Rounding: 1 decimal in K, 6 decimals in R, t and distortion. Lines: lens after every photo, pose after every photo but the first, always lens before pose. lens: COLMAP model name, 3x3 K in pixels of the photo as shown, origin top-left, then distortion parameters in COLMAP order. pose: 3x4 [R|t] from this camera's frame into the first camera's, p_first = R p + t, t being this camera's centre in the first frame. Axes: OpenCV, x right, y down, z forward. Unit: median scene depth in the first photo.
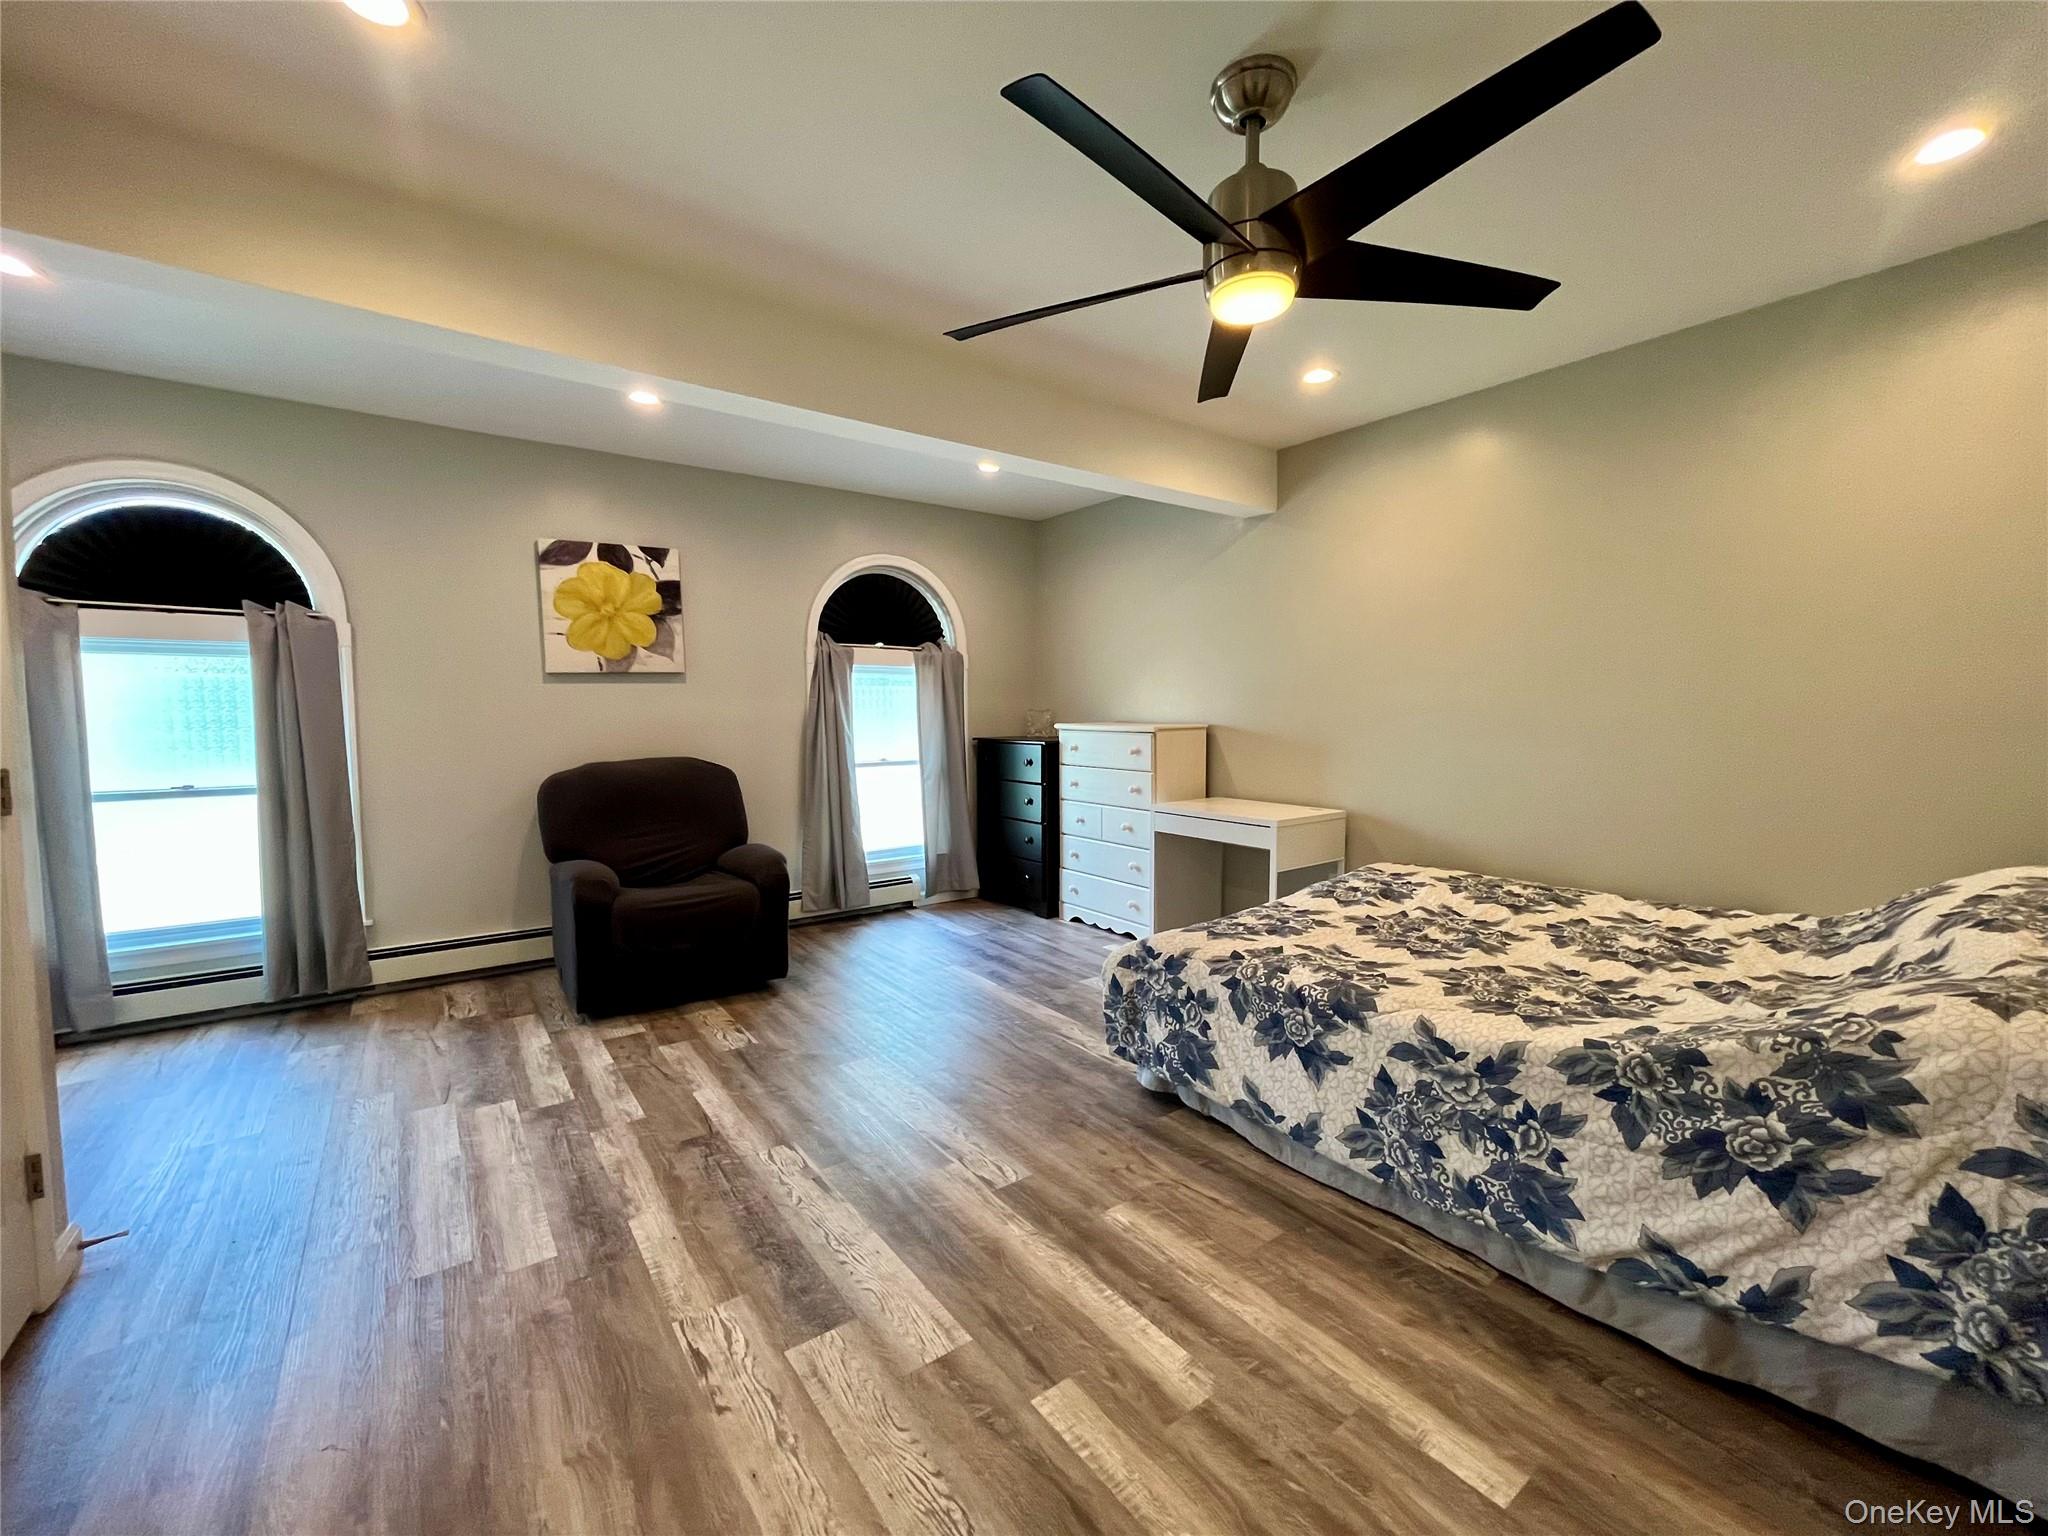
lens RADIAL K [[829.1, 0, 1017.0], [0, 829.1, 764.3], [0, 0, 1]] dist [-0.003814, 0.000518]
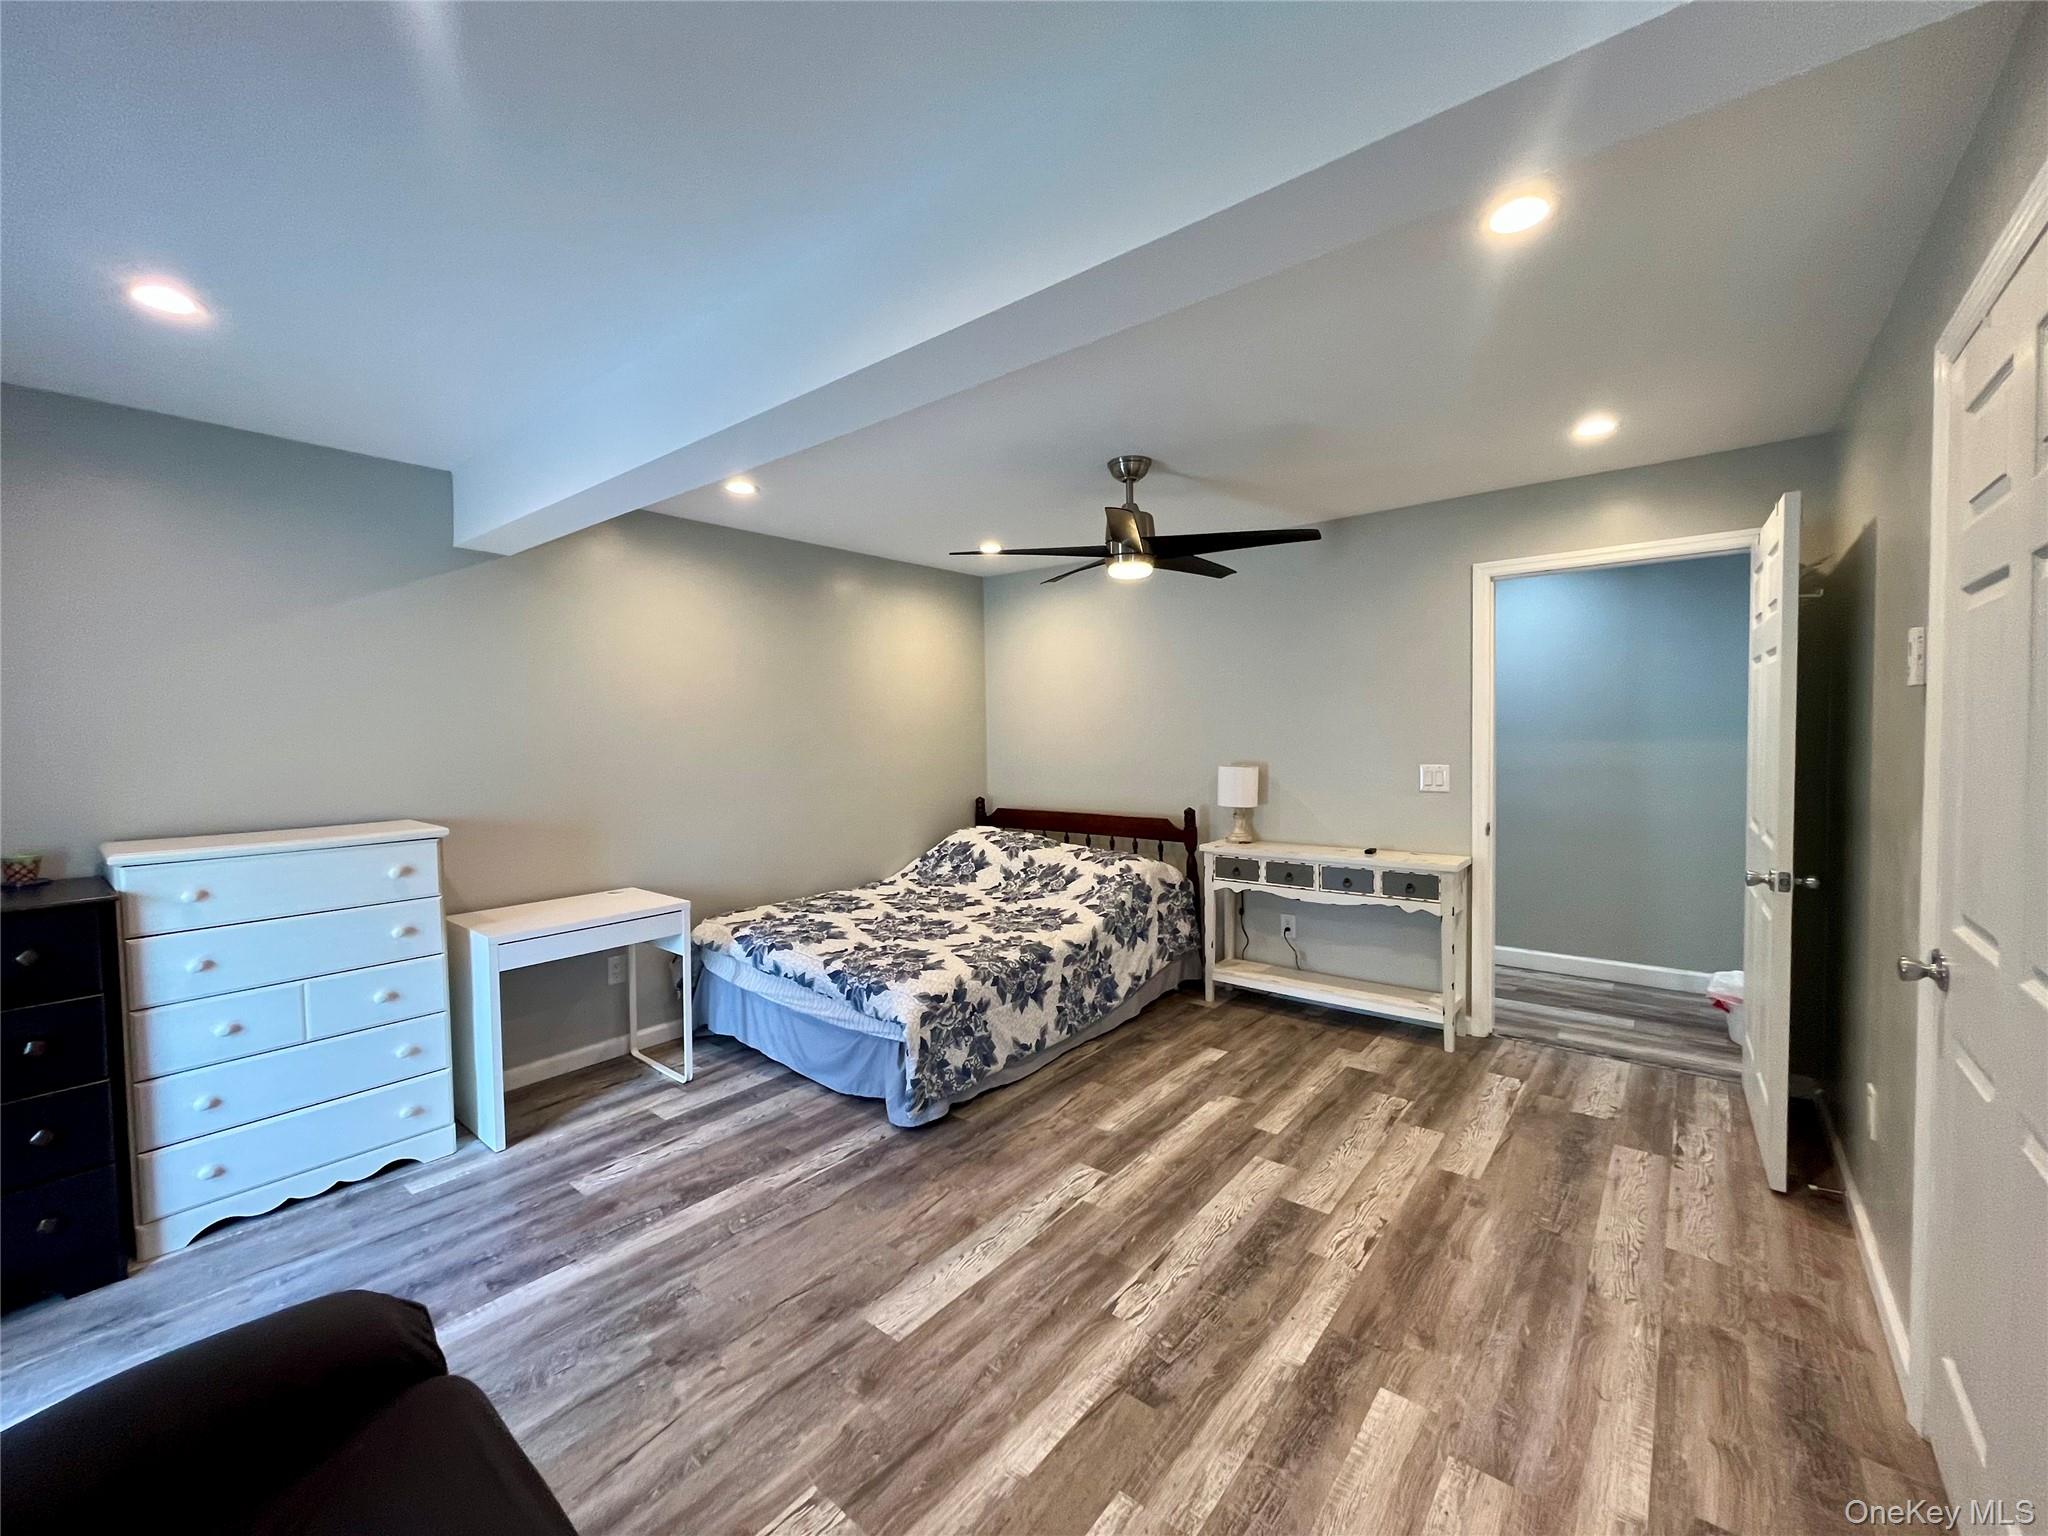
lens RADIAL K [[829.1, 0, 1017.6], [0, 829.1, 765.4], [0, 0, 1]] dist [-0.003814, 0.000518]
pose [[-0.244882, -0.035199, 0.968914, -1.397900], [0.080723, 0.995131, 0.056553, -0.223804], [-0.966187, 0.092062, -0.240849, 1.615762]]
